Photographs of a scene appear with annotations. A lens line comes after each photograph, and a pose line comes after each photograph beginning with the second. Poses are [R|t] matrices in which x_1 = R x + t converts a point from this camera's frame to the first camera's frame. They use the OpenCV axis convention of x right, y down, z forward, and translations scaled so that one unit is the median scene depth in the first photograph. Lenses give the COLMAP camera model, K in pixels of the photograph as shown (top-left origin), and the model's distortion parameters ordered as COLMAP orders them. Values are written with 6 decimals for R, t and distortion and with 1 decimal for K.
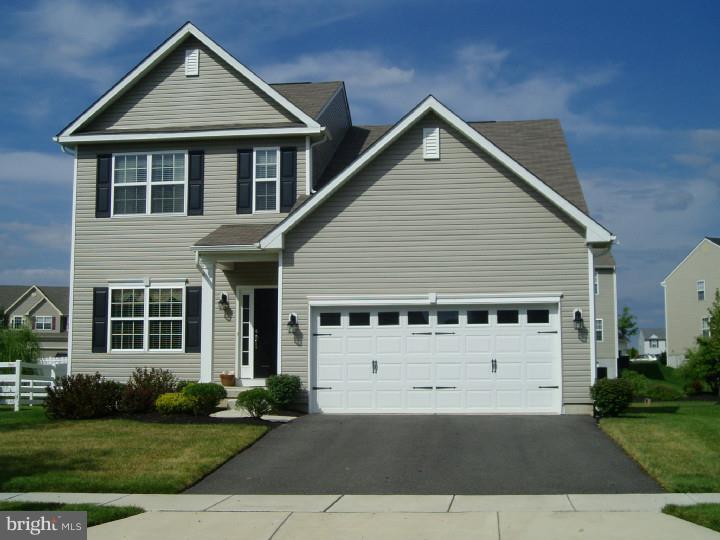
lens RADIAL K [[930.2, 0, 360.0], [0, 930.2, 270.0], [0, 0, 1]] dist [-0.064042, -0.020202]
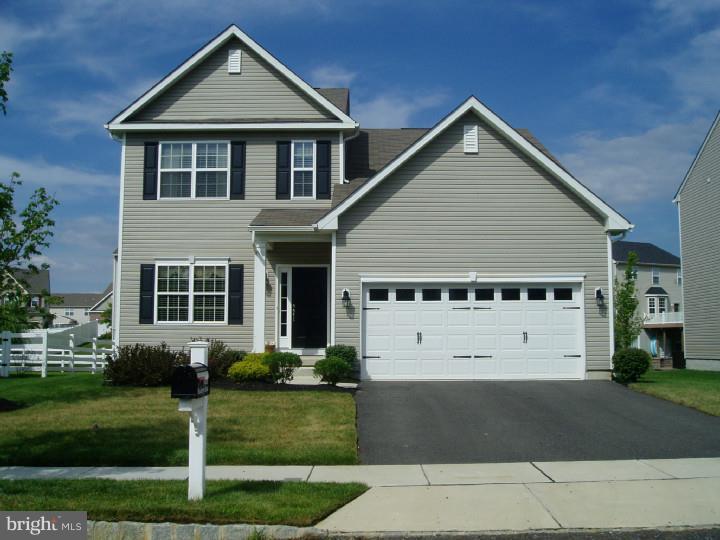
lens RADIAL K [[755.5, 0, 360.0], [0, 755.5, 270.0], [0, 0, 1]] dist [-0.103313, 0.049211]
pose [[0.992373, 0.014630, 0.122399, -0.142761], [-0.016118, 0.999808, 0.011177, 0.011989], [-0.122212, -0.013064, 0.992418, 0.098673]]
